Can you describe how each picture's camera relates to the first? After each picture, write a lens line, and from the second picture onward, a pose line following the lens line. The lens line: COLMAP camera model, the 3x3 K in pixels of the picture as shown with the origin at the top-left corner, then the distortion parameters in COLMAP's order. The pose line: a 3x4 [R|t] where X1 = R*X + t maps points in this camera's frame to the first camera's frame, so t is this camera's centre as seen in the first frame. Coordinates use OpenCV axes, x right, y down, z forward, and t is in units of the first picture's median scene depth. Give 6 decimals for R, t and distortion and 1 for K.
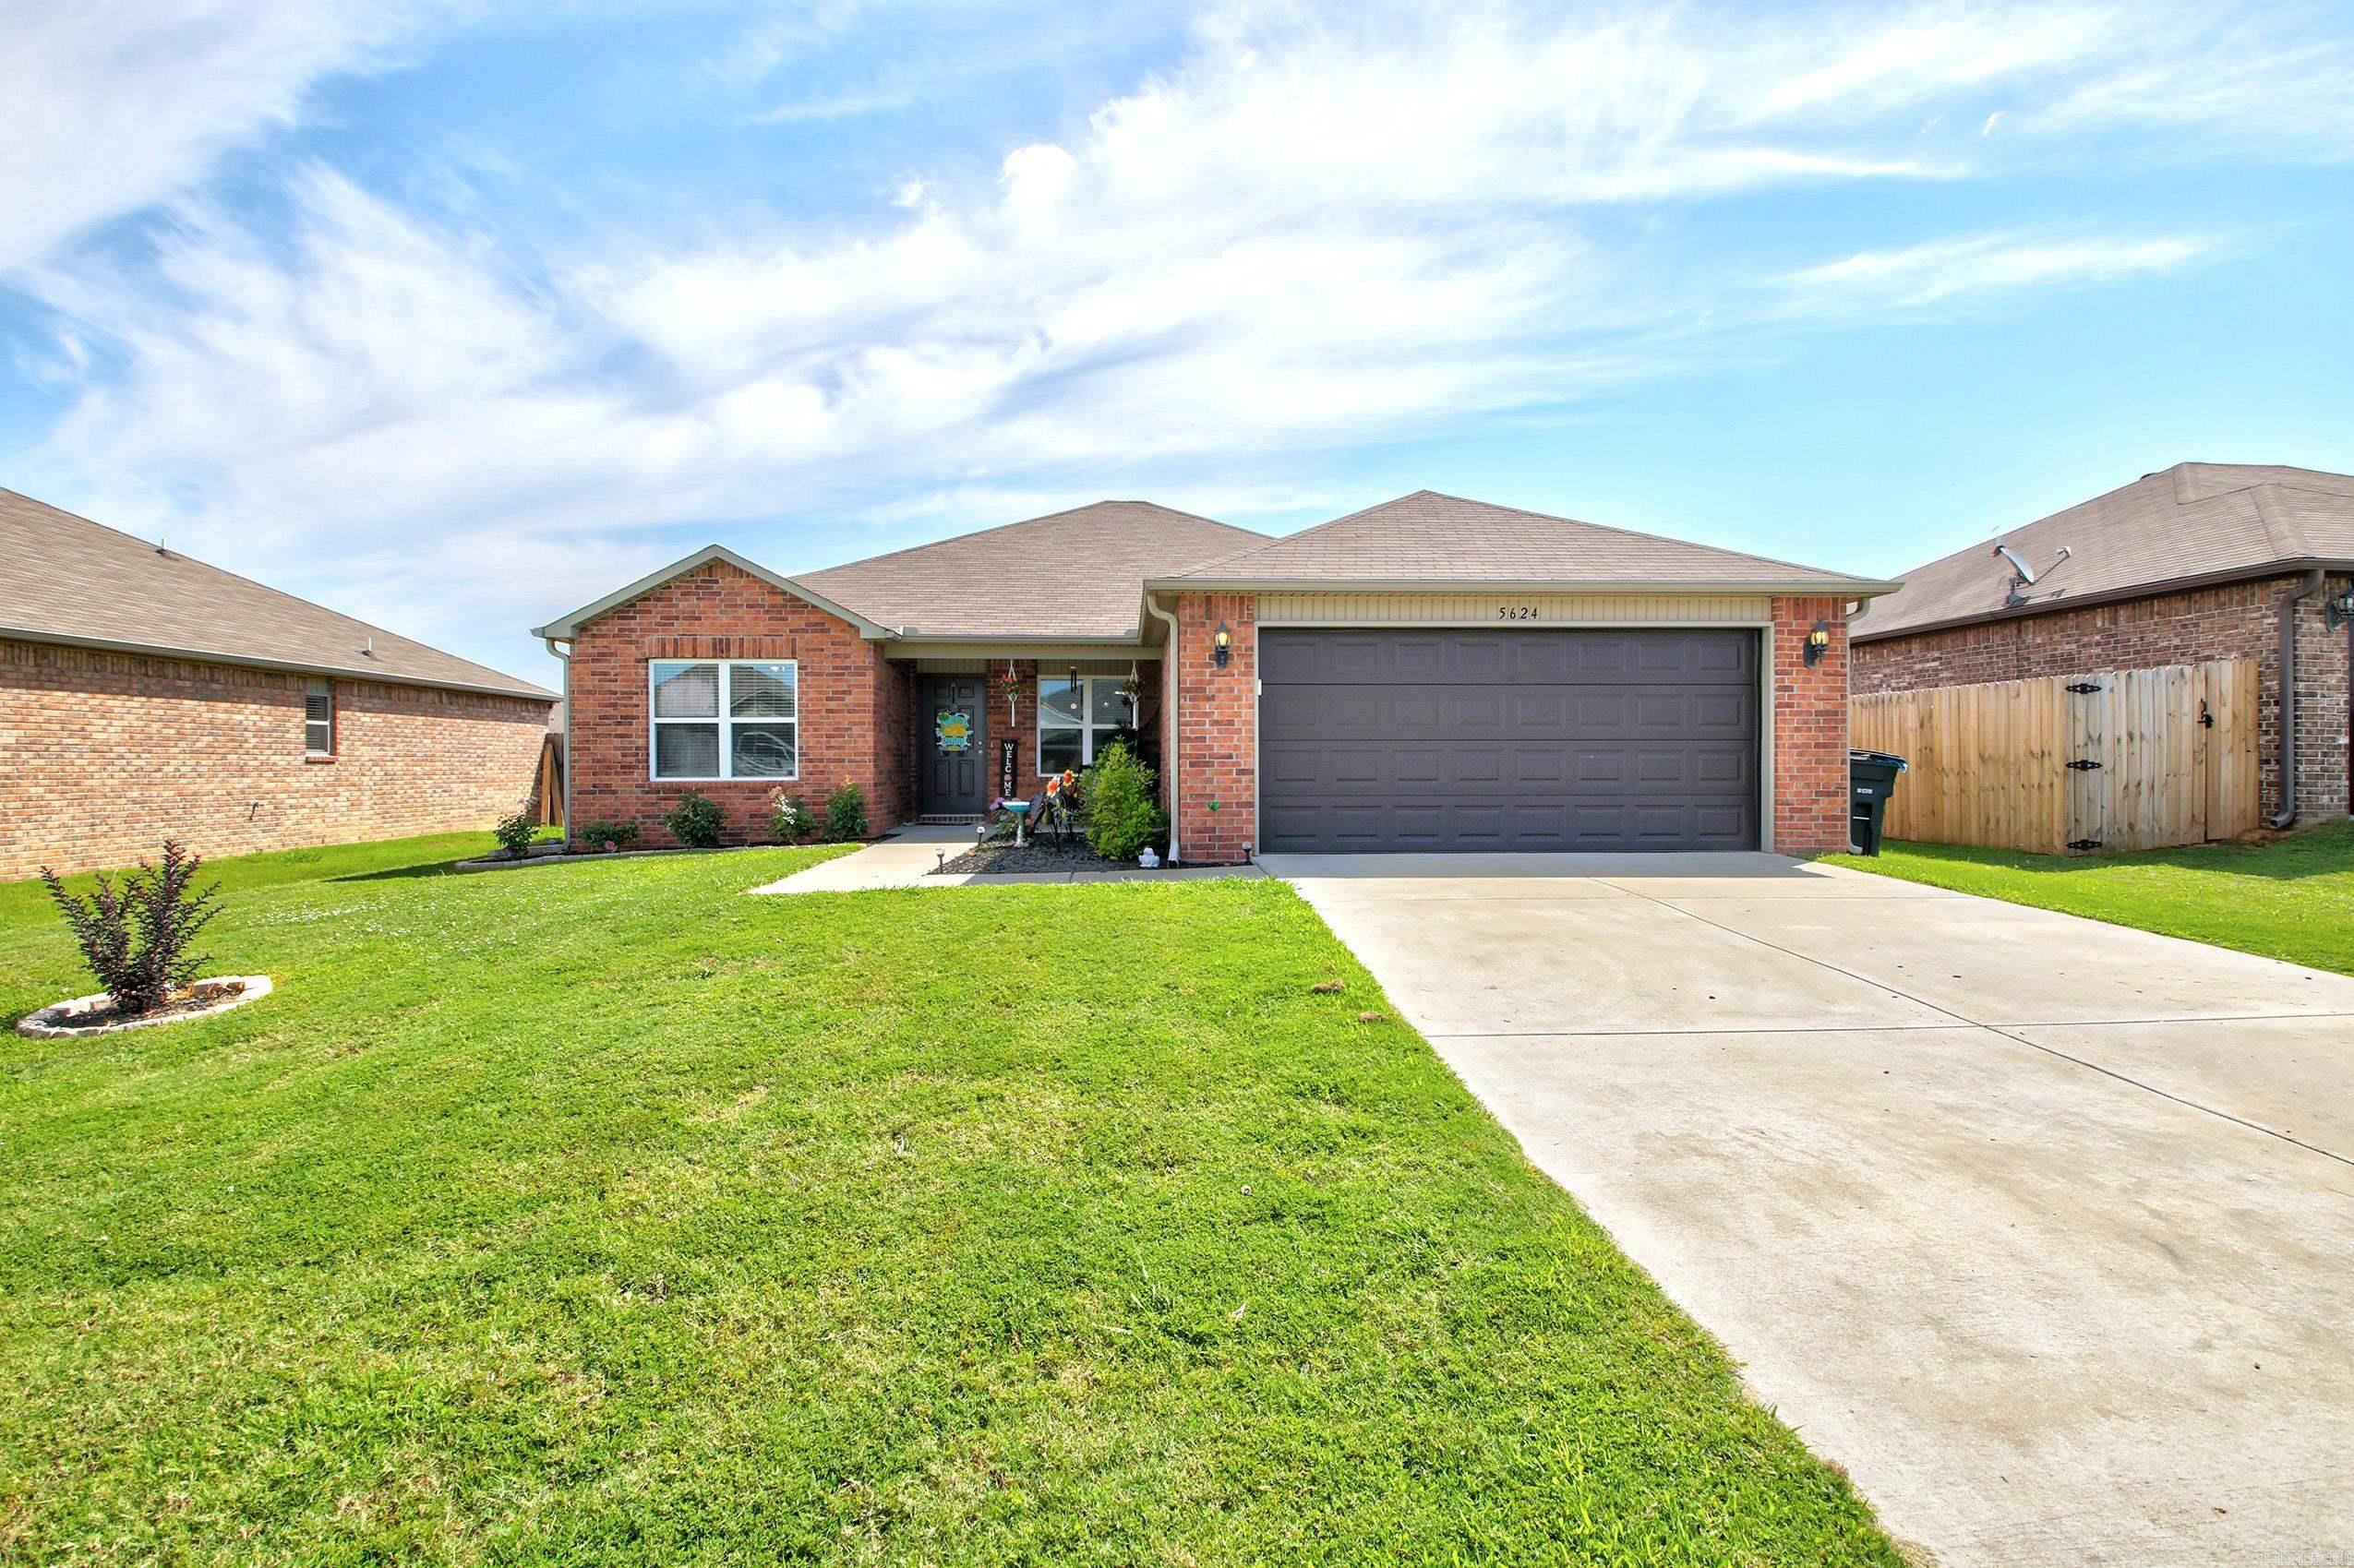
lens RADIAL K [[1101.0, 0, 1177.0], [0, 1101.0, 784.0], [0, 0, 1]] dist [-0.006154, -0.013806]
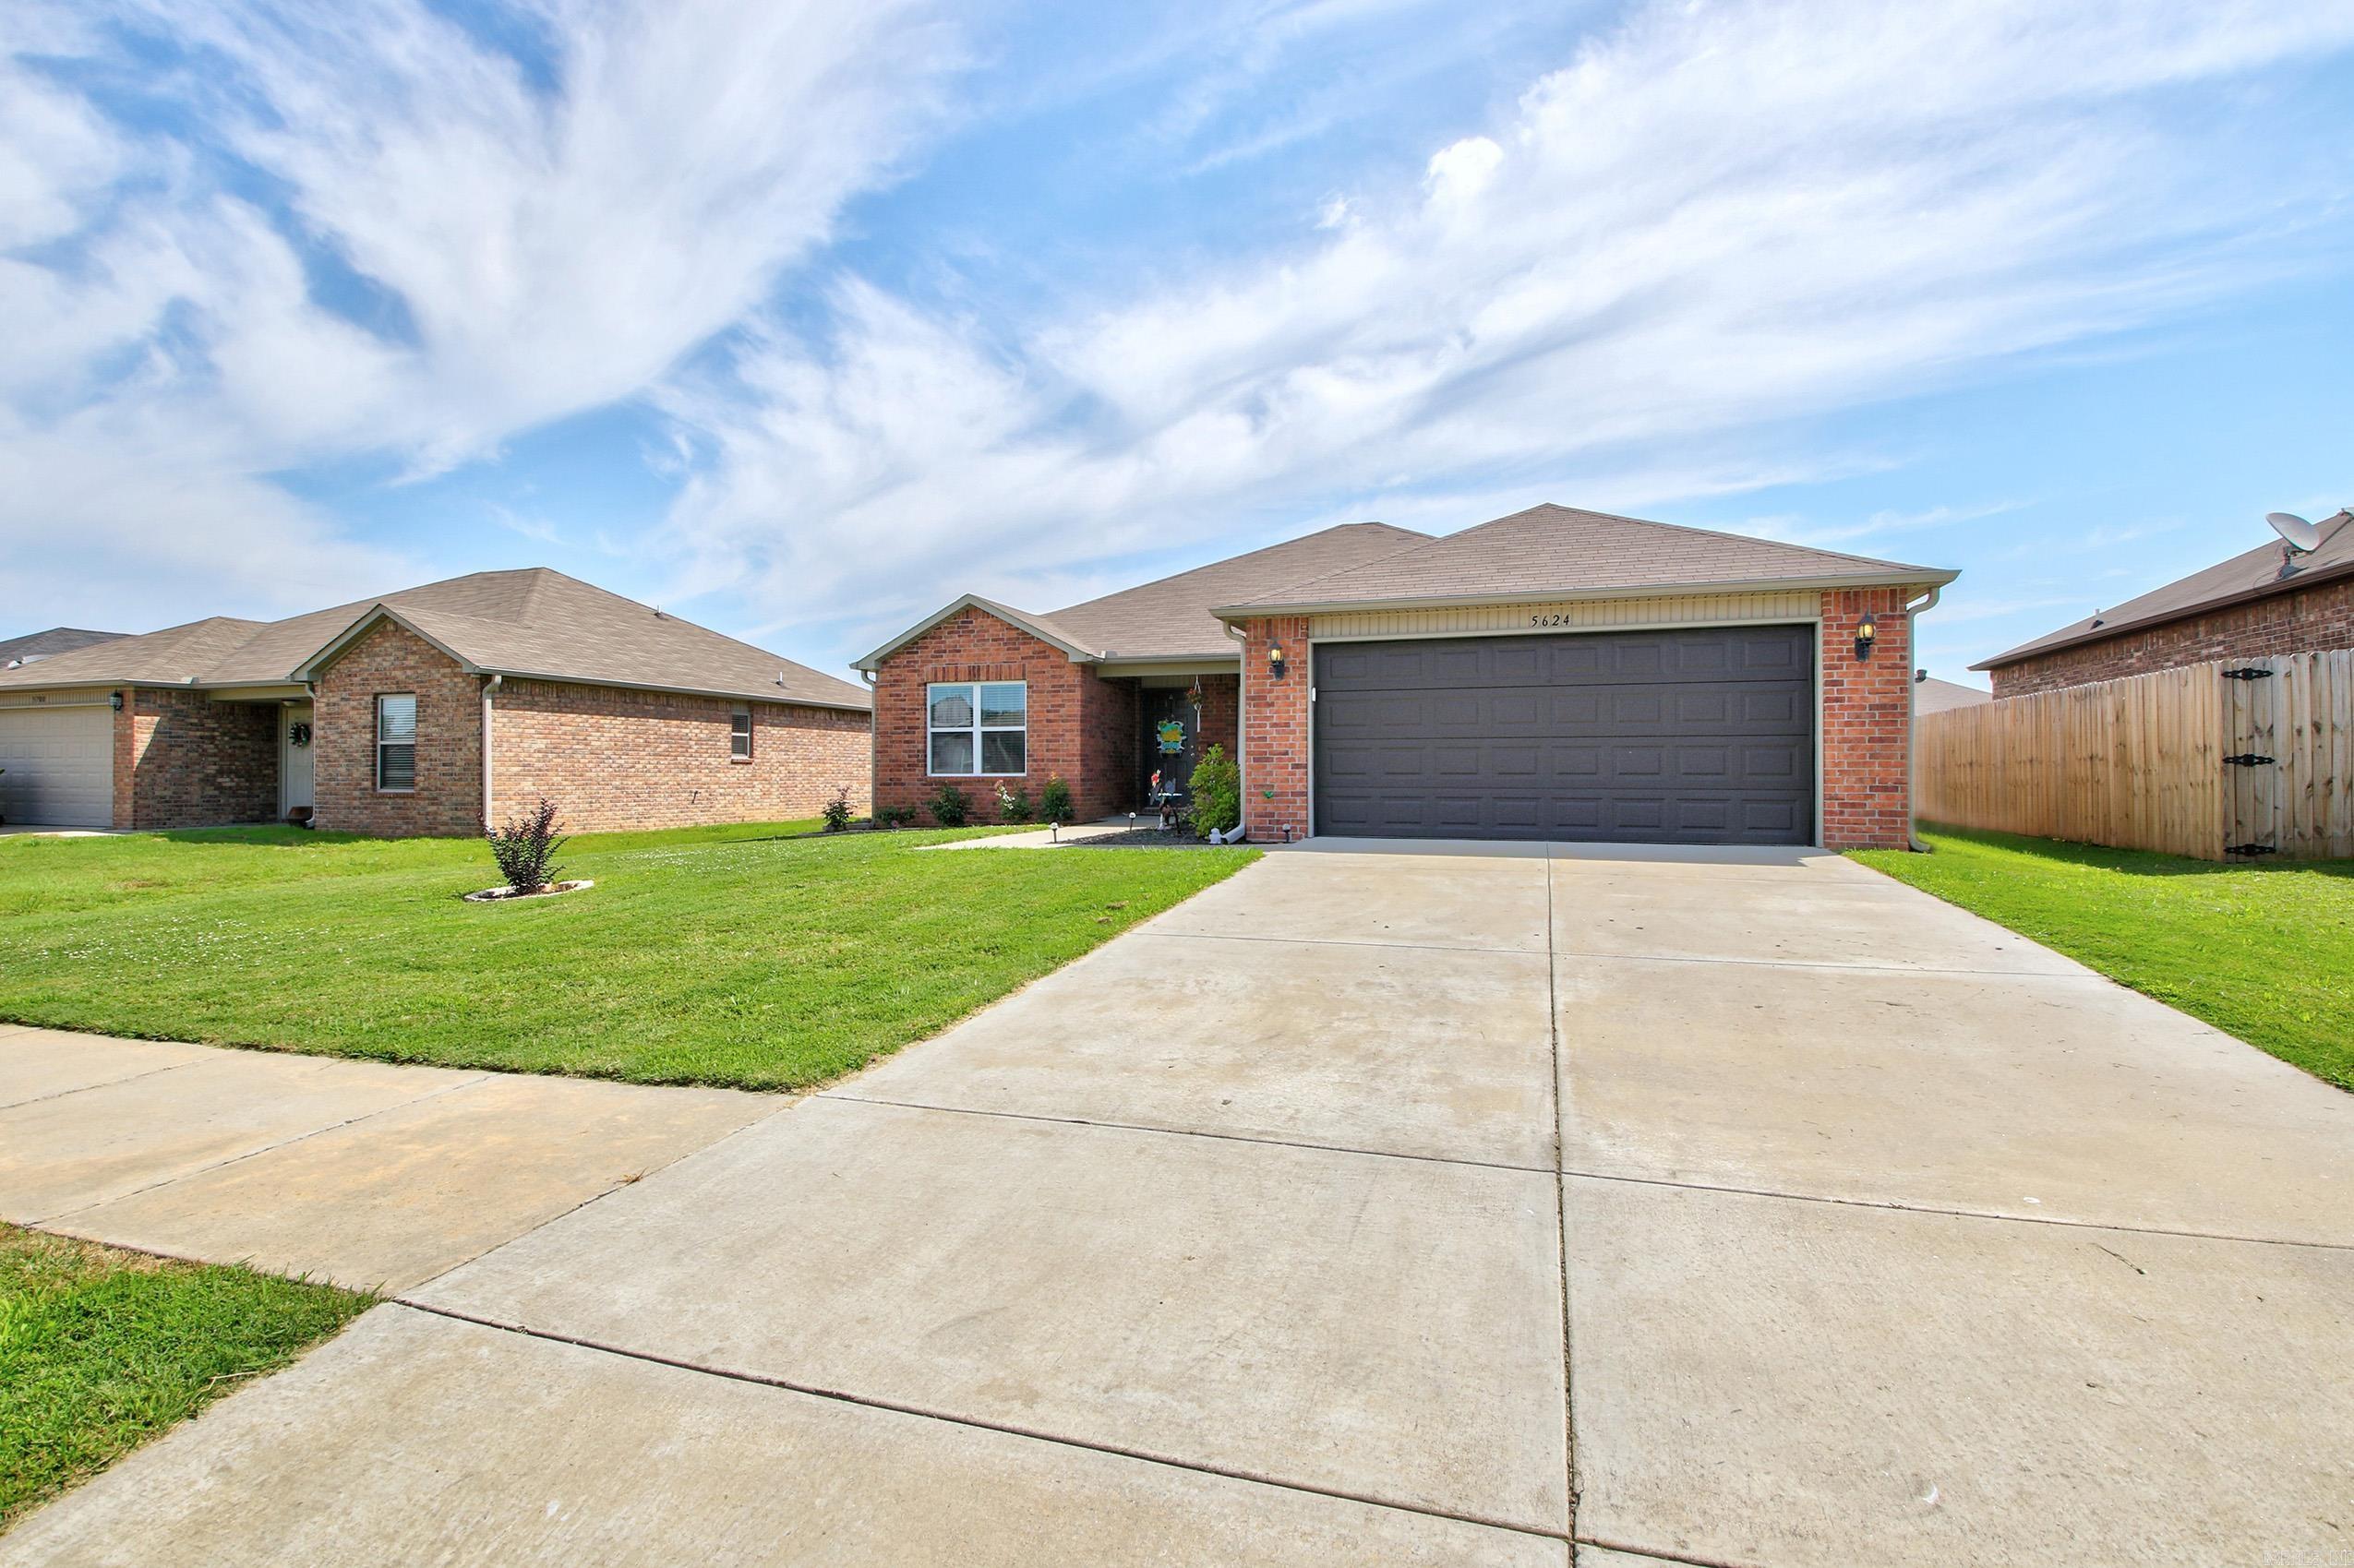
lens RADIAL K [[1112.7, 0, 1178.0], [0, 1112.7, 774.8], [0, 0, 1]] dist [0.003217, -0.021100]
pose [[0.929449, 0.003230, -0.368938, 0.215285], [-0.009991, 0.999815, -0.016416, 0.010878], [0.368816, 0.018943, 0.929309, -0.090172]]
